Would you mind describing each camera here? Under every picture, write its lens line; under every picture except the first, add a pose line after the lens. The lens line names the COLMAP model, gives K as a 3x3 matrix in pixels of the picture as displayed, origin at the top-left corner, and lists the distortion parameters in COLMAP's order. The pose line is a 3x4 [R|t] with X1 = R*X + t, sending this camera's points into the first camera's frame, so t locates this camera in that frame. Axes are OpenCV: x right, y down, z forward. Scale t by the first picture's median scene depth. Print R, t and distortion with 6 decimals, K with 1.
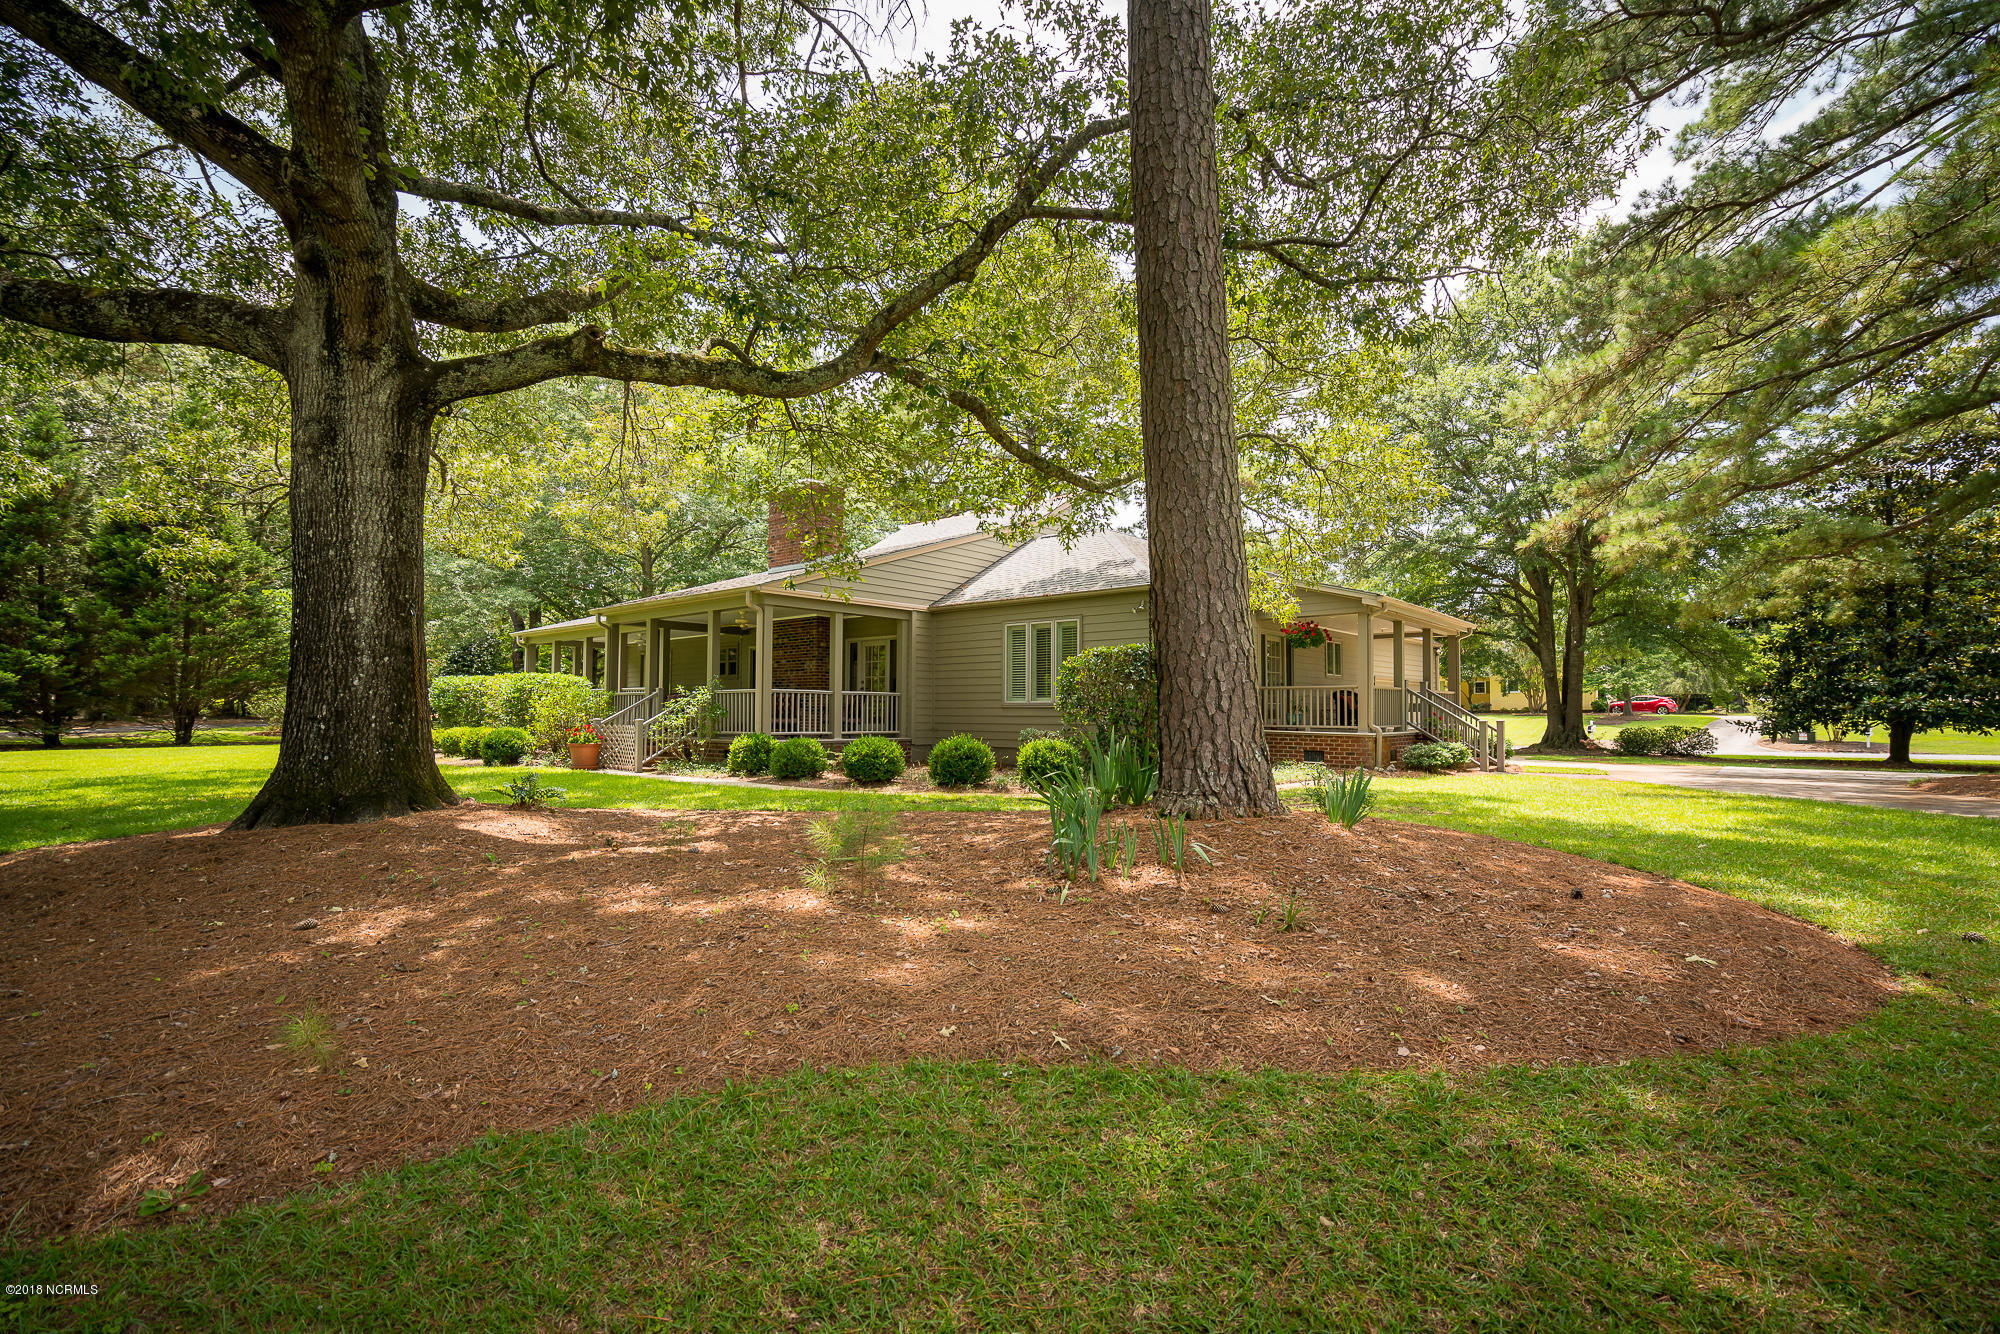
lens RADIAL K [[908.1, 0, 1005.5], [0, 908.1, 677.9], [0, 0, 1]] dist [0.012093, 0.000065]
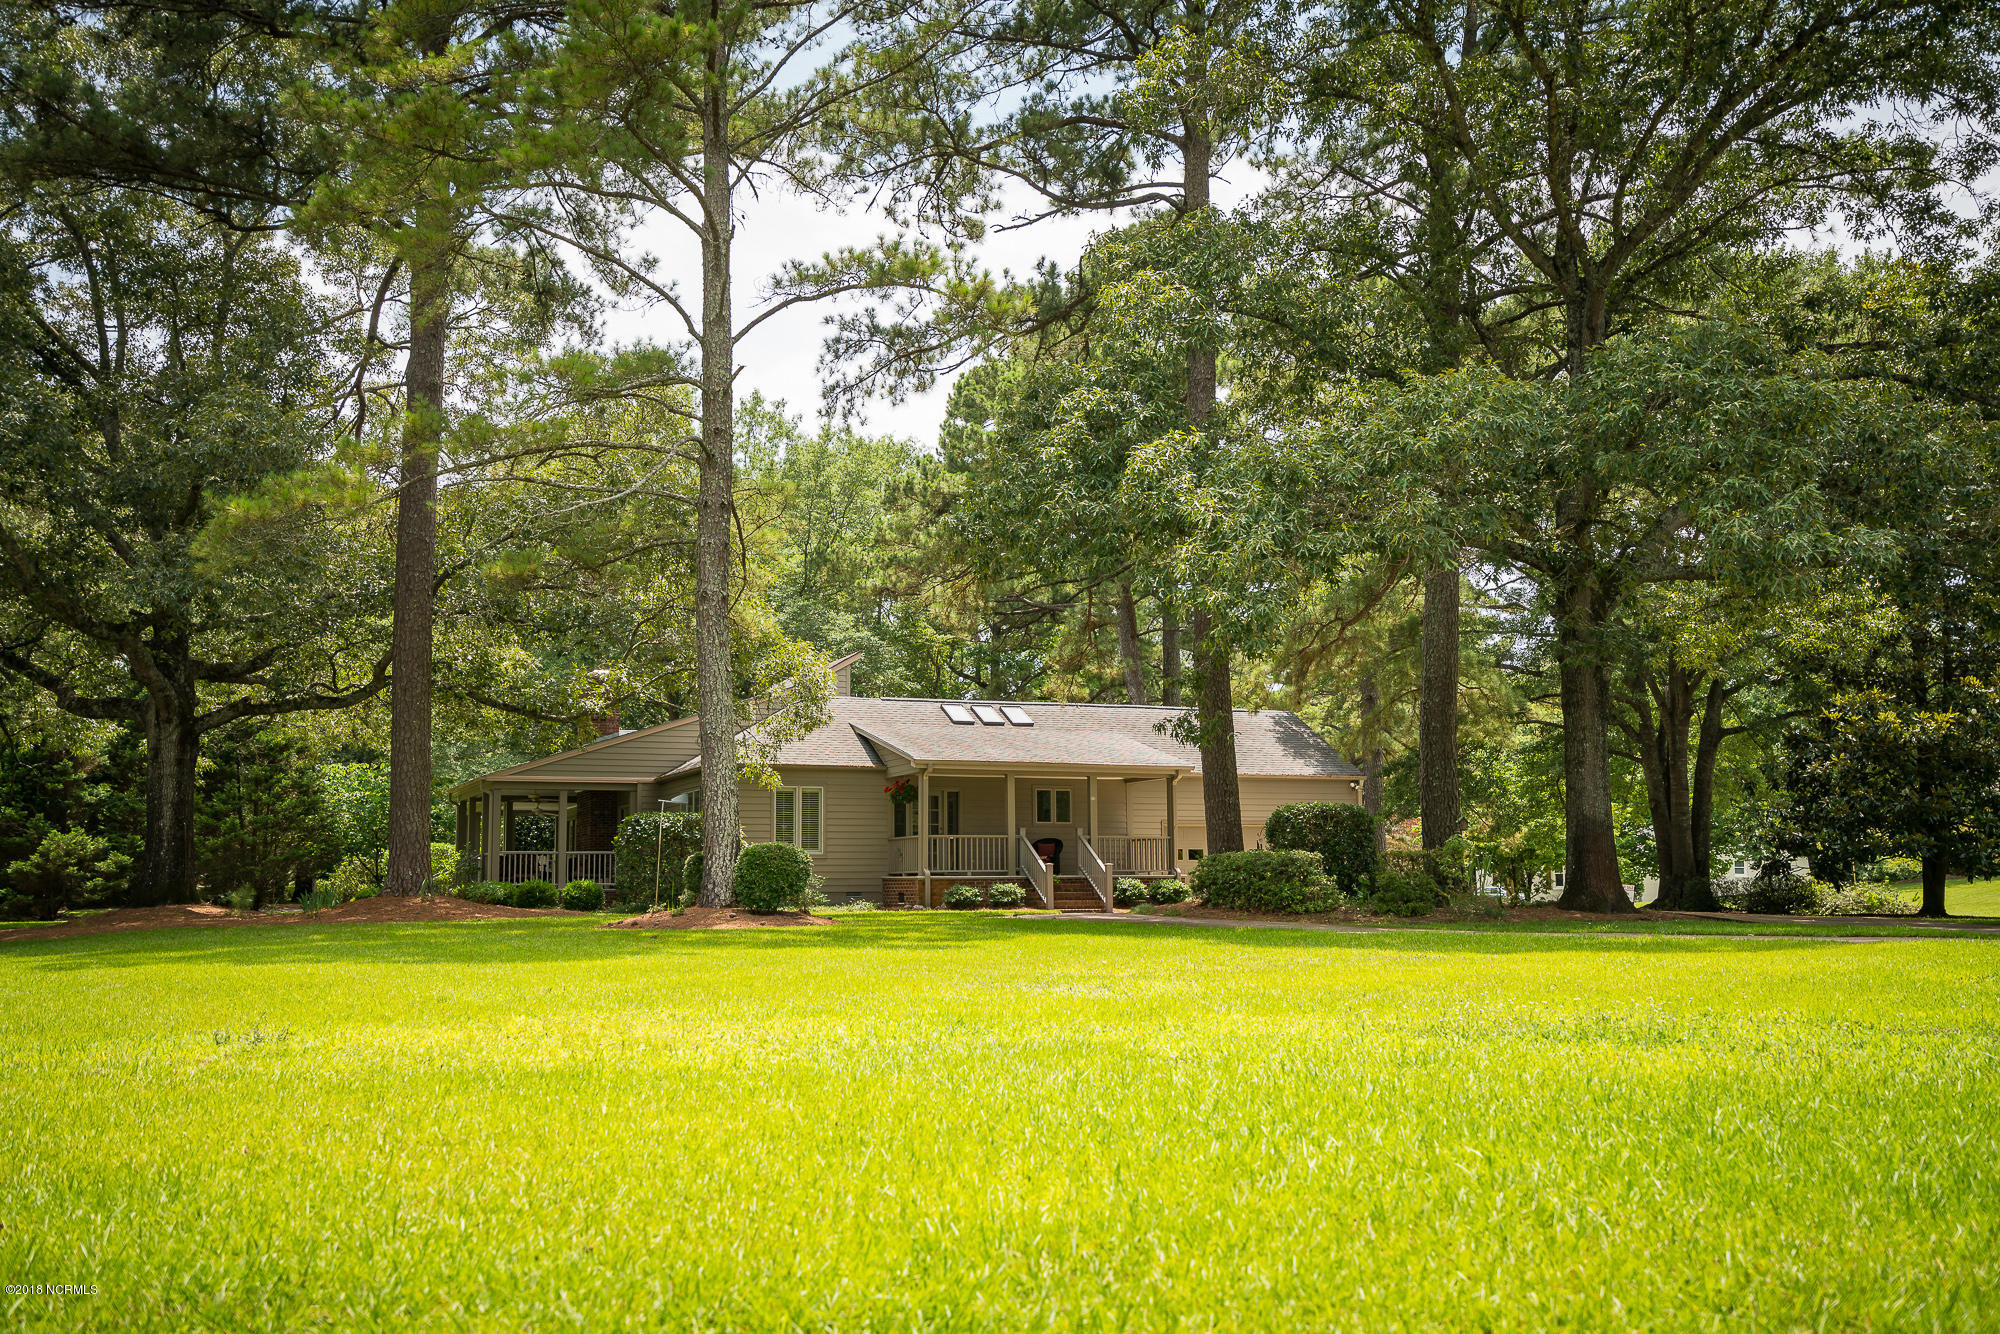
lens RADIAL K [[2029.2, 0, 997.7], [0, 2029.2, 675.4], [0, 0, 1]] dist [0.018545, -0.016073]
pose [[0.894411, -0.063730, -0.442682, 1.615556], [0.030060, 0.996124, -0.082669, 0.020918], [0.446235, 0.060633, 0.892860, -1.259652]]
